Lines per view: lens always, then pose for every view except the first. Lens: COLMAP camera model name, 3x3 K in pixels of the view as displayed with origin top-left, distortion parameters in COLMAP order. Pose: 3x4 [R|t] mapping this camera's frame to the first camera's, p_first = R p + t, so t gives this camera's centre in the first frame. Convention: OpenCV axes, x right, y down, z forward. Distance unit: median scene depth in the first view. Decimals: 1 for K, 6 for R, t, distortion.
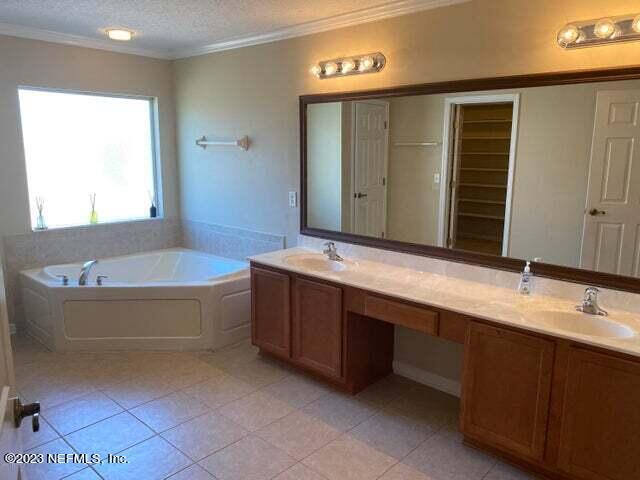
lens RADIAL K [[500.3, 0, 323.4], [0, 500.3, 239.2], [0, 0, 1]] dist [0.003276, 0.006363]
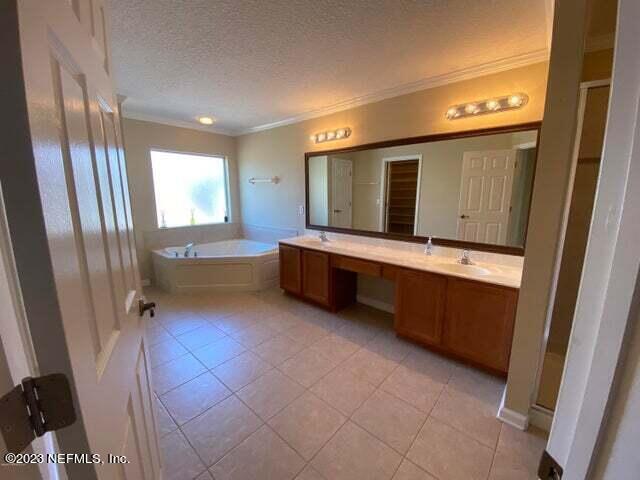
lens RADIAL K [[262.6, 0, 321.9], [0, 262.6, 238.4], [0, 0, 1]] dist [0.046875, -0.031941]
pose [[0.999819, -0.009949, 0.016221, -0.002865], [0.010104, 0.999904, -0.009481, 0.039589], [-0.016125, 0.009644, 0.999823, 0.026095]]
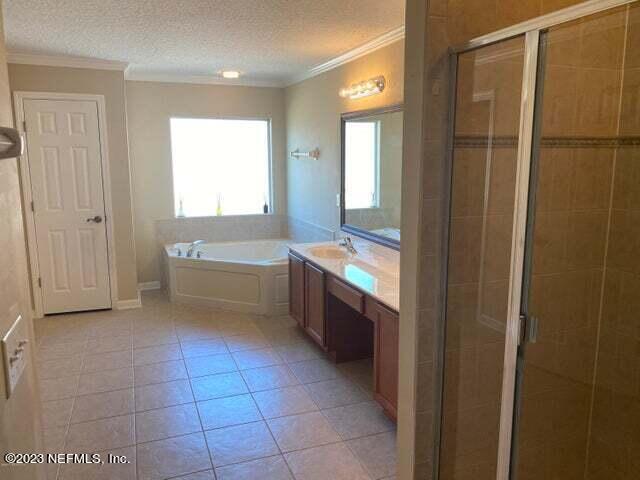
lens RADIAL K [[500.3, 0, 323.4], [0, 500.3, 239.2], [0, 0, 1]] dist [0.003276, 0.006363]
pose [[0.893700, 0.065566, -0.443848, 0.473056], [-0.074315, 0.997232, -0.002322, 0.018077], [0.442467, 0.035060, 0.896099, -0.082555]]
